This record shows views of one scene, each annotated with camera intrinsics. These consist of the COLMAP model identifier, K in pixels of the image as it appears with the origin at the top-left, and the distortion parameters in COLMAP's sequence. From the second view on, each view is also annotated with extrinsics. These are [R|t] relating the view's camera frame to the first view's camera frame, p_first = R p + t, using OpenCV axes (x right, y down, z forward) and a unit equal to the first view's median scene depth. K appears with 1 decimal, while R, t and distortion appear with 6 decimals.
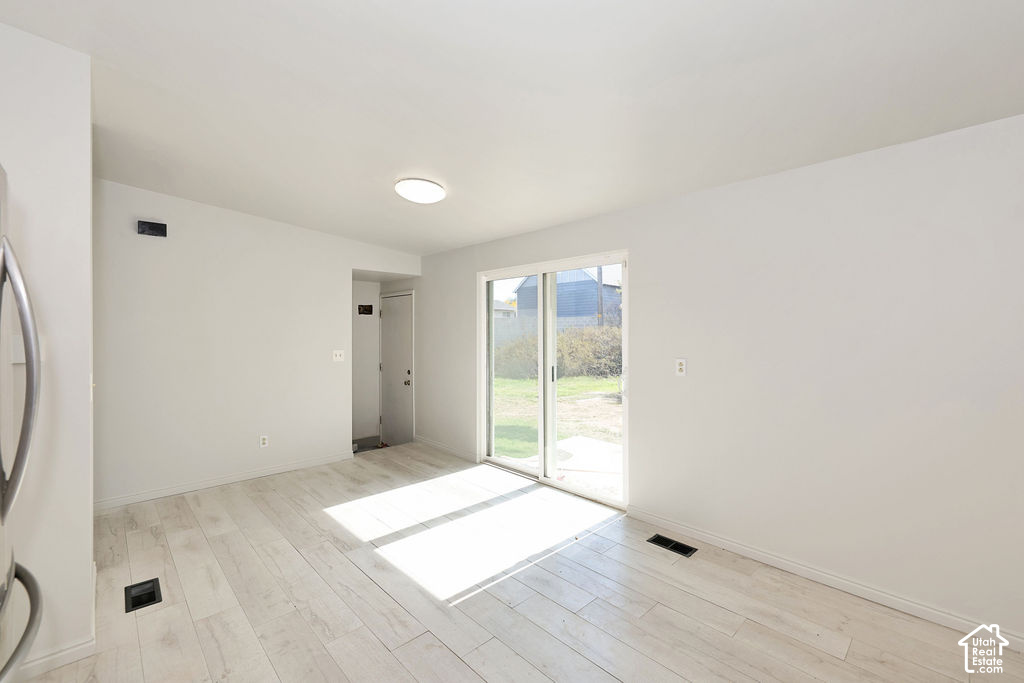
lens RADIAL K [[433.6, 0, 495.2], [0, 433.6, 325.7], [0, 0, 1]] dist [0.003222, -0.000253]
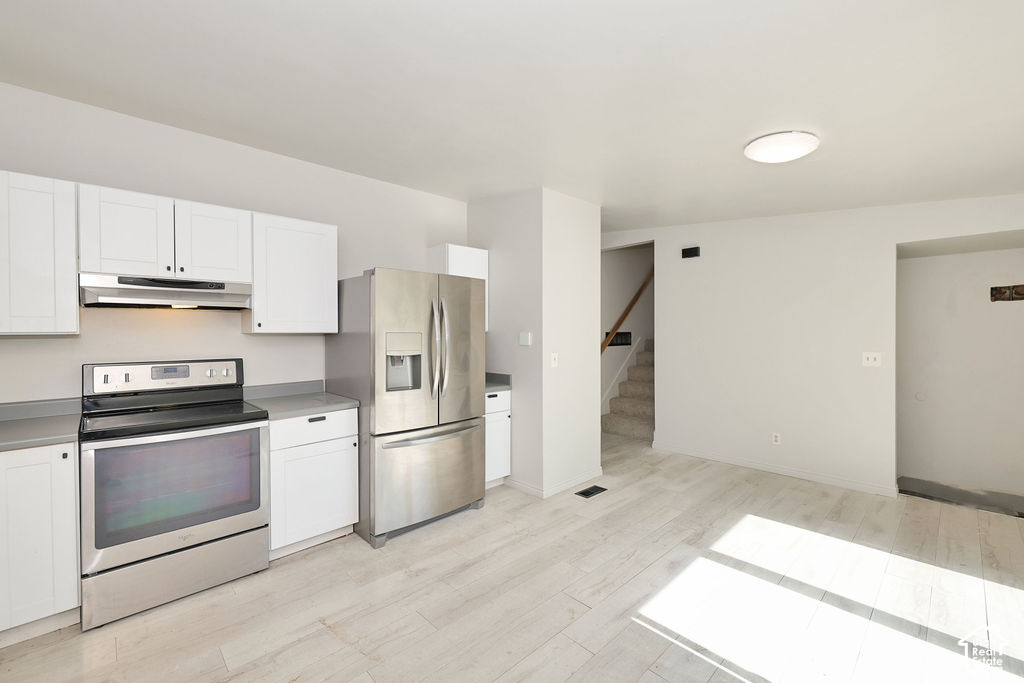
lens RADIAL K [[433.6, 0, 534.7], [0, 433.6, 325.7], [0, 0, 1]] dist [0.003222, -0.000253]
pose [[0.053124, -0.011621, -0.998520, 0.576548], [0.016670, 0.999803, -0.010749, 0.008687], [0.998449, -0.016074, 0.053307, 0.512169]]
